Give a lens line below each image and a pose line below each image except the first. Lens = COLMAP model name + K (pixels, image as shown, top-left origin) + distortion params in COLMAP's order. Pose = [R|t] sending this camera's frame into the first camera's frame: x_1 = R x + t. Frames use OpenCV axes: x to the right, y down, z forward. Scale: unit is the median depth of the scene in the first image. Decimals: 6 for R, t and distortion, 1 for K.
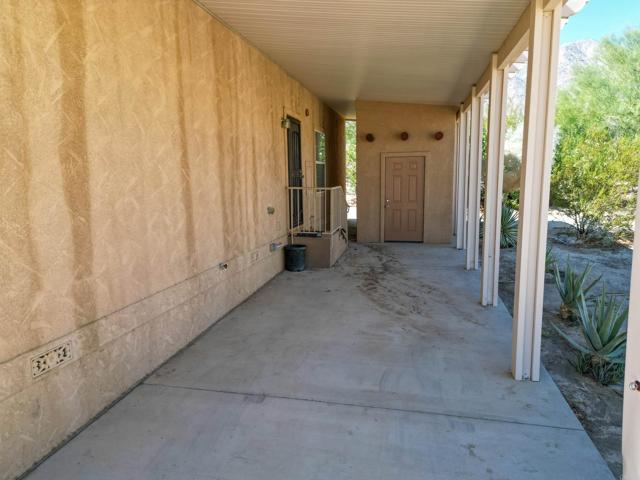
lens RADIAL K [[447.0, 0, 320.0], [0, 447.0, 240.0], [0, 0, 1]] dist [0.187920, -0.059628]
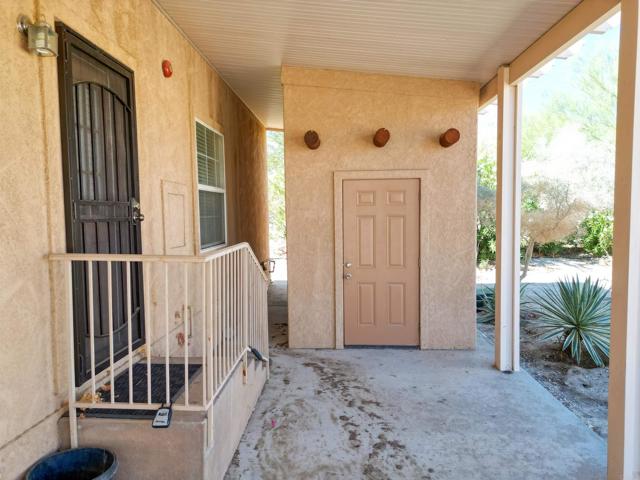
lens RADIAL K [[451.0, 0, 320.0], [0, 451.0, 240.0], [0, 0, 1]] dist [0.060219, -0.062200]
pose [[0.987542, -0.007992, 0.157150, 0.040406], [0.021614, 0.996132, -0.085165, -0.074174], [-0.155862, 0.087501, 0.983896, 0.515280]]
